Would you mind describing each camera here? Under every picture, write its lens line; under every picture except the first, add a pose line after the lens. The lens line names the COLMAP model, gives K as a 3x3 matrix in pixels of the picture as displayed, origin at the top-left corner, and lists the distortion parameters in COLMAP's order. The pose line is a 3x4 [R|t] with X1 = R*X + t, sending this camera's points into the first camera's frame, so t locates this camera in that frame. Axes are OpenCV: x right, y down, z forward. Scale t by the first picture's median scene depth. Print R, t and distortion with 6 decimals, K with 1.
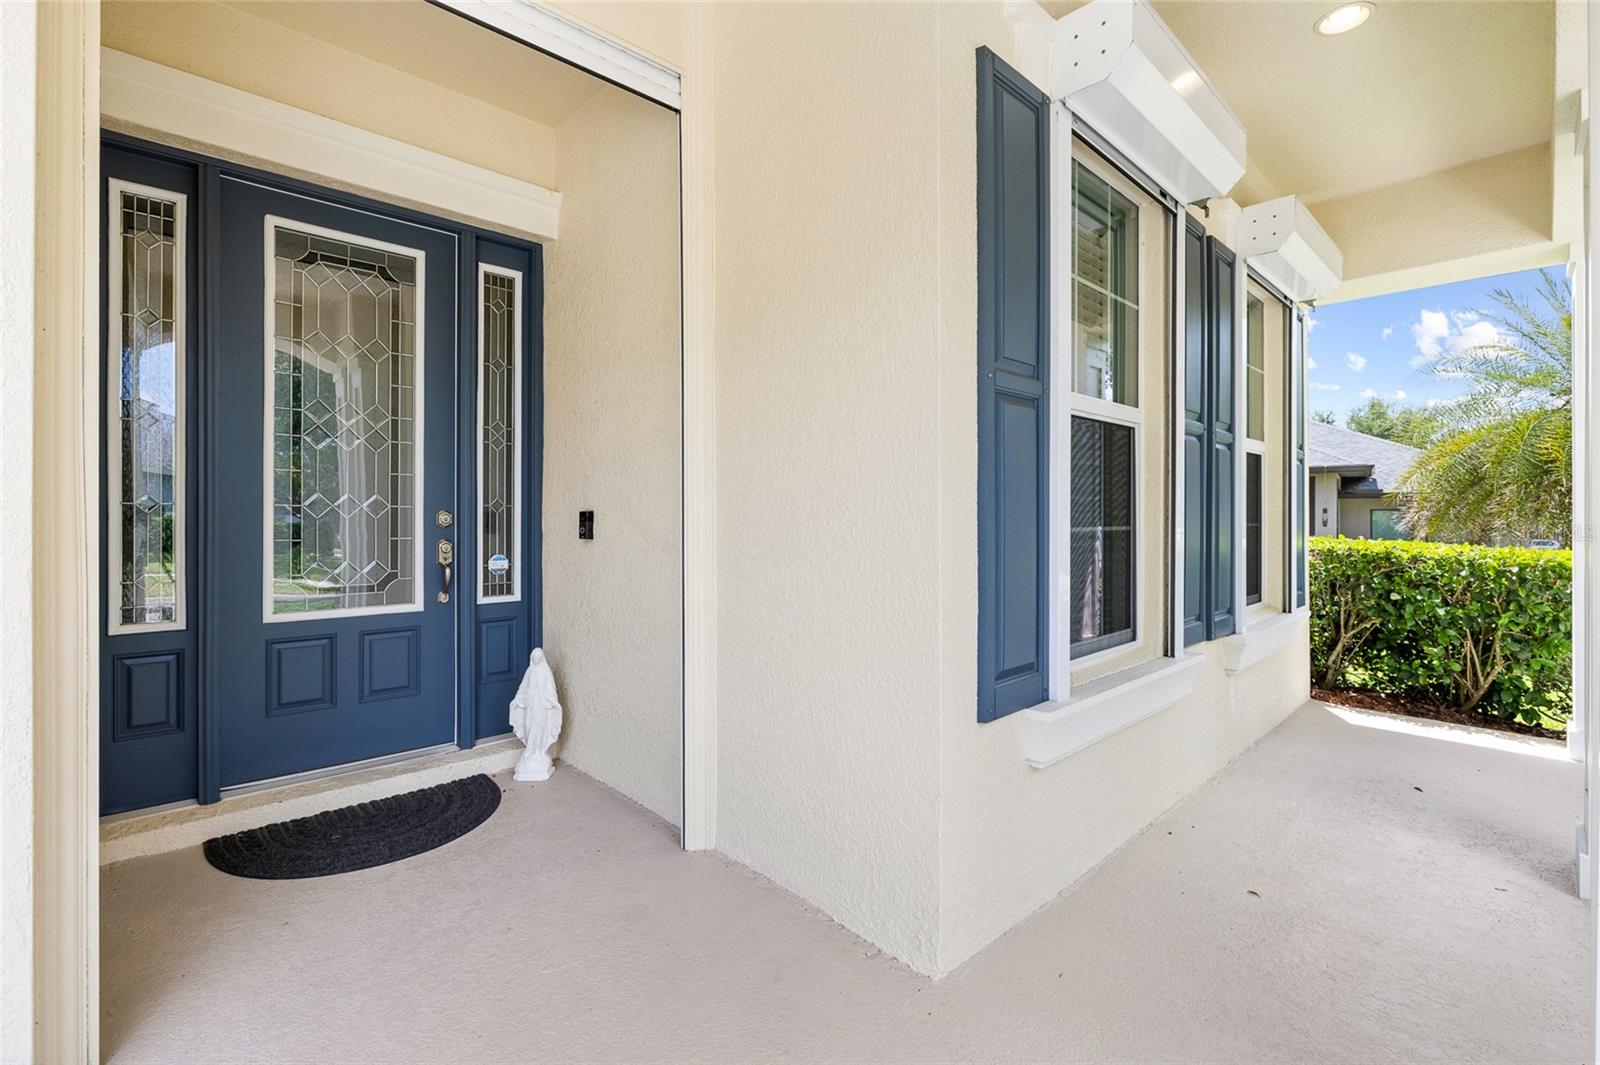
lens RADIAL K [[721.1, 0, 803.8], [0, 721.1, 514.6], [0, 0, 1]] dist [-0.005344, 0.000737]
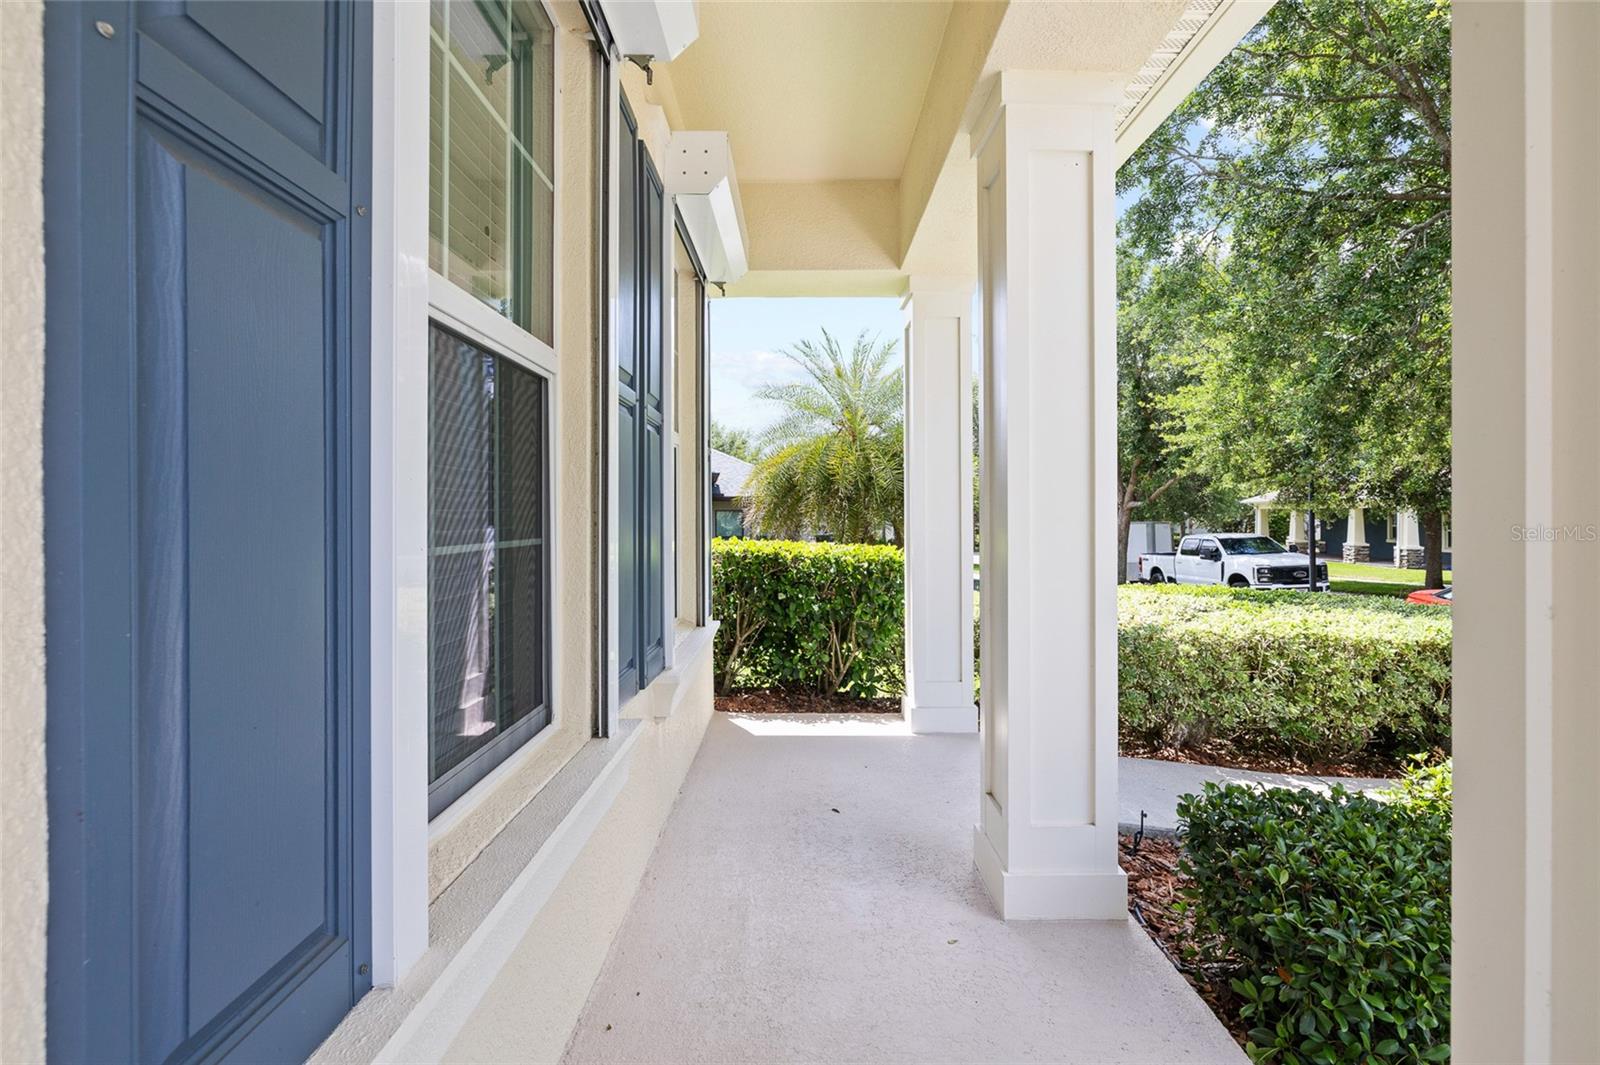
lens RADIAL K [[721.1, 0, 803.8], [0, 721.1, 514.6], [0, 0, 1]] dist [-0.005344, 0.000737]
pose [[0.692678, -0.001705, 0.721245, 0.121331], [0.001980, 0.999998, 0.000462, -0.002571], [-0.721244, 0.001108, 0.692680, 0.304413]]
